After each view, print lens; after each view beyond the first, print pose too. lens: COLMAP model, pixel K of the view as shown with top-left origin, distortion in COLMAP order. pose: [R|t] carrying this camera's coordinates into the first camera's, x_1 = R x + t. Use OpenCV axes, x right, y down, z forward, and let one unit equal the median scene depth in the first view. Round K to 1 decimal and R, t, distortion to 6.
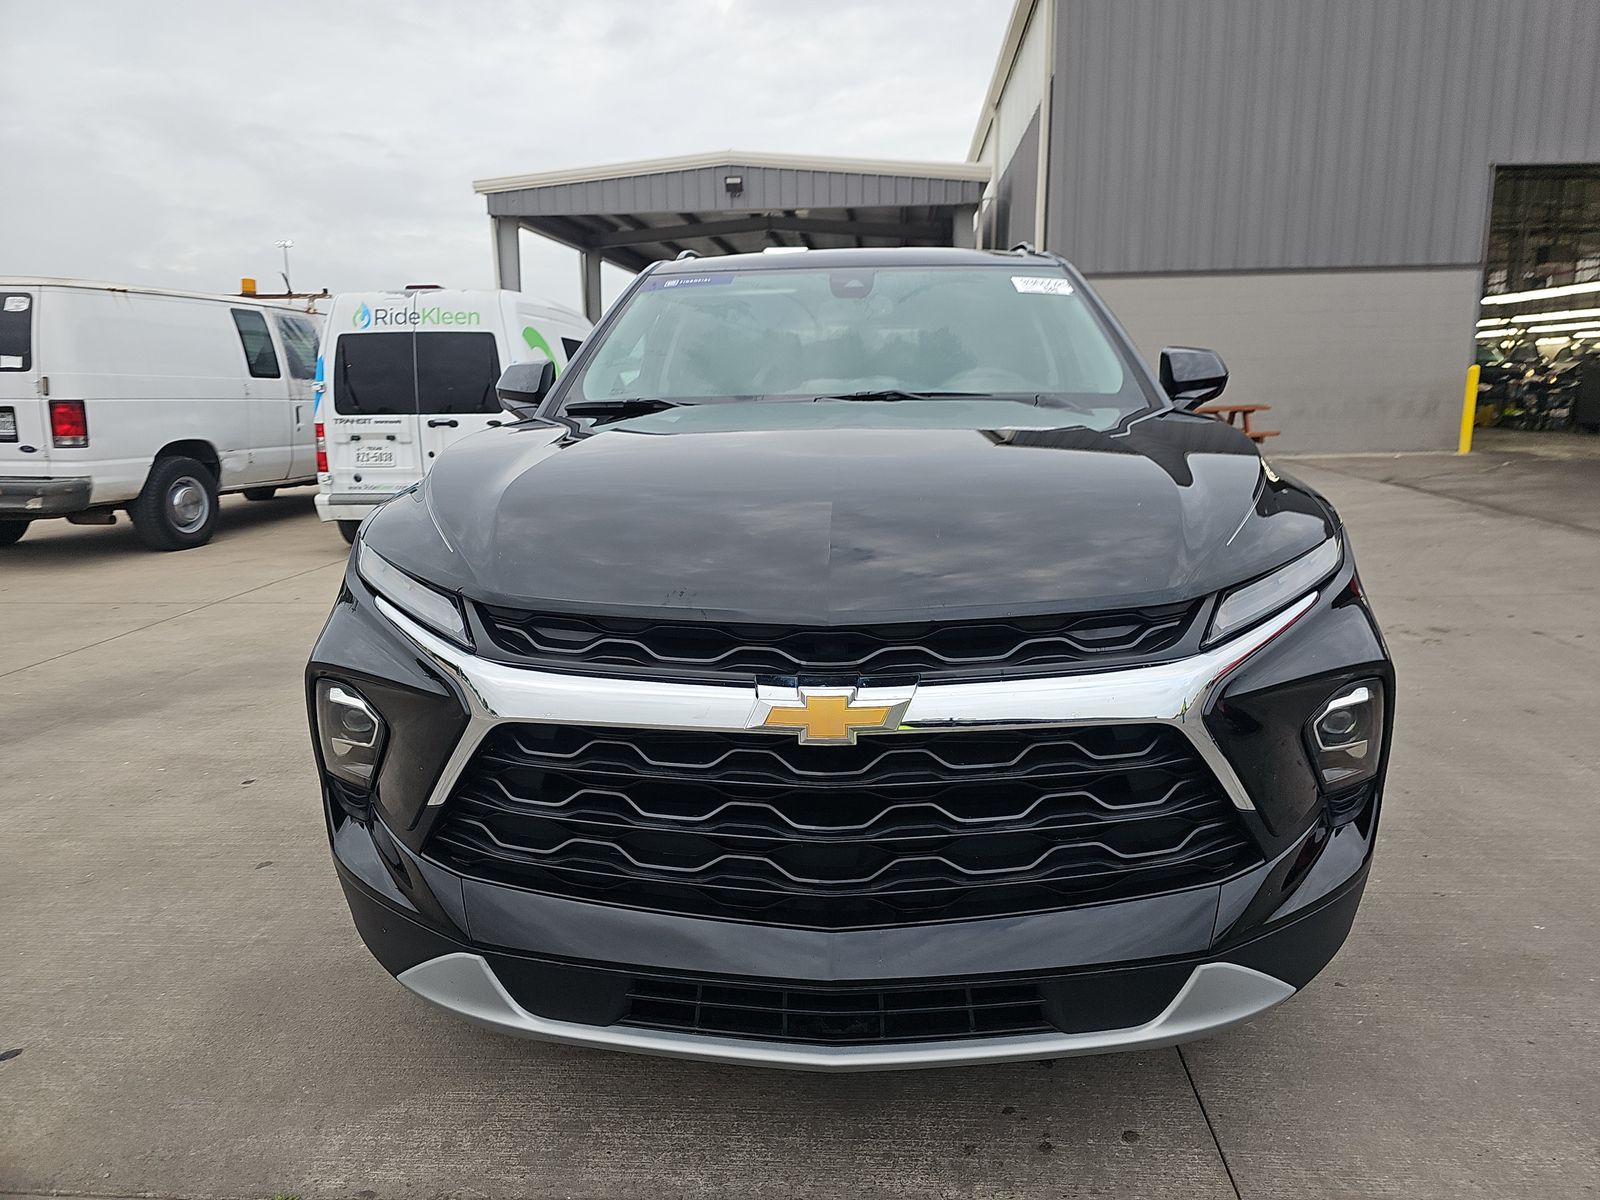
lens RADIAL K [[1173.0, 0, 811.7], [0, 1173.0, 596.8], [0, 0, 1]] dist [0.032701, -0.034932]
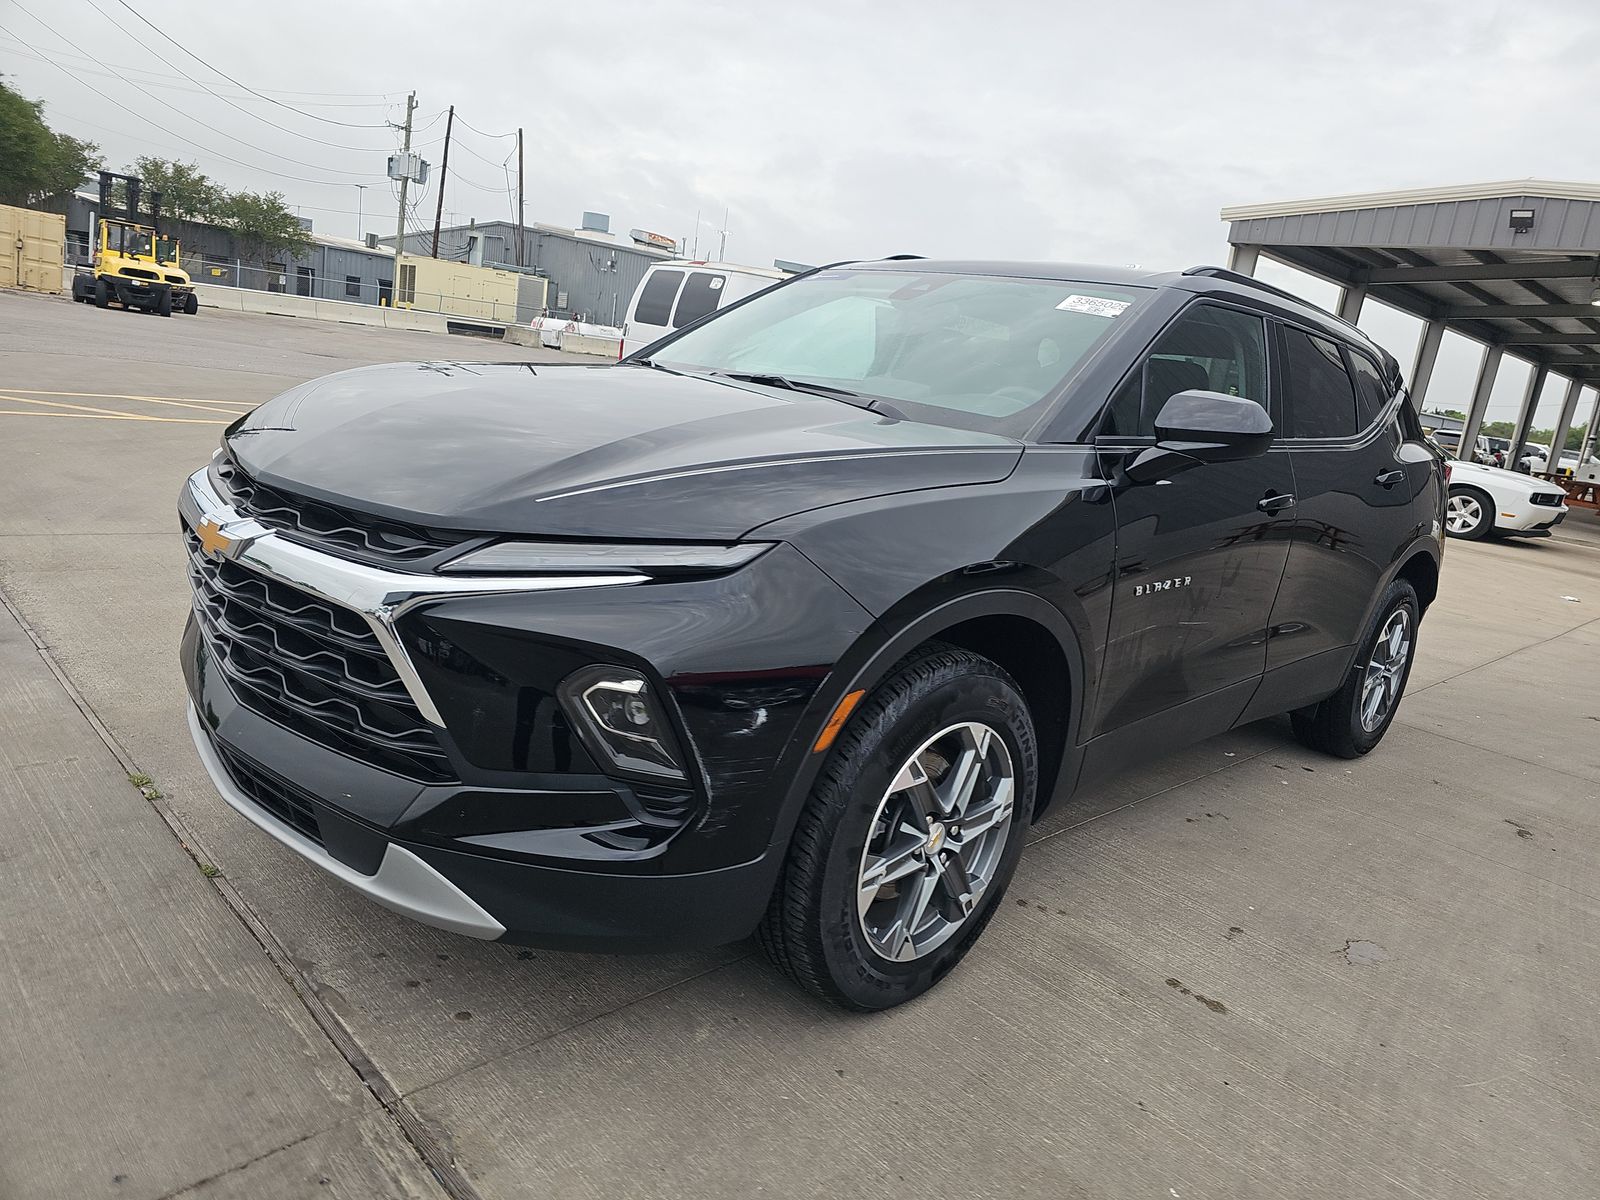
lens RADIAL K [[1173.0, 0, 811.7], [0, 1173.0, 596.8], [0, 0, 1]] dist [0.032701, -0.034932]
pose [[0.700586, 0.245691, -0.669937, 0.212730], [-0.263984, 0.961485, 0.076551, -0.018109], [0.662942, 0.123222, 0.738461, 0.064285]]
